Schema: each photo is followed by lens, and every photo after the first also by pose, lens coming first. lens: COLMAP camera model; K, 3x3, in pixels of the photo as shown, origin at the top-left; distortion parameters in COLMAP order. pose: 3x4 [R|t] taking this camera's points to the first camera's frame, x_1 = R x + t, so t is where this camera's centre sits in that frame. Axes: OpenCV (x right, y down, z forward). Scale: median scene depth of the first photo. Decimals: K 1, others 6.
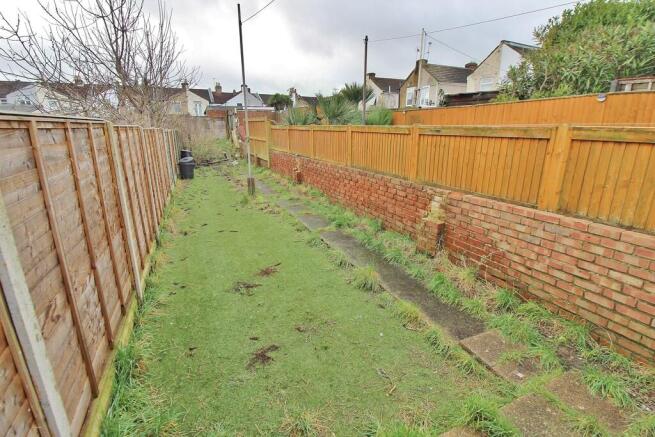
lens RADIAL K [[309.4, 0, 328.8], [0, 309.4, 215.4], [0, 0, 1]] dist [0.000889, -0.014403]
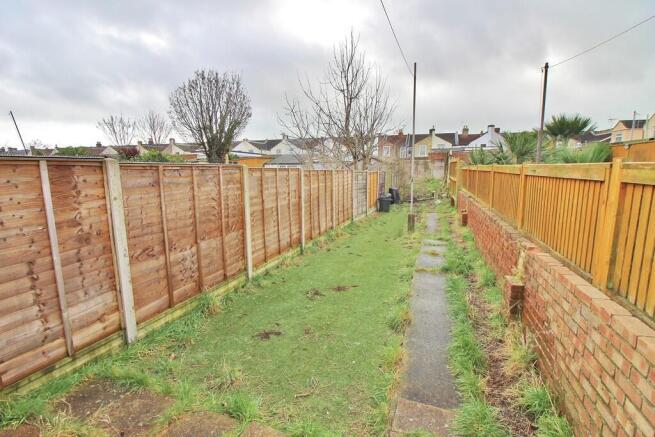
lens RADIAL K [[309.4, 0, 328.8], [0, 309.4, 215.4], [0, 0, 1]] dist [0.000889, -0.014403]
pose [[0.717331, 0.096973, -0.689951, 0.293617], [-0.183005, 0.981721, -0.052285, -0.010623], [0.672269, 0.163770, 0.721965, 0.044418]]
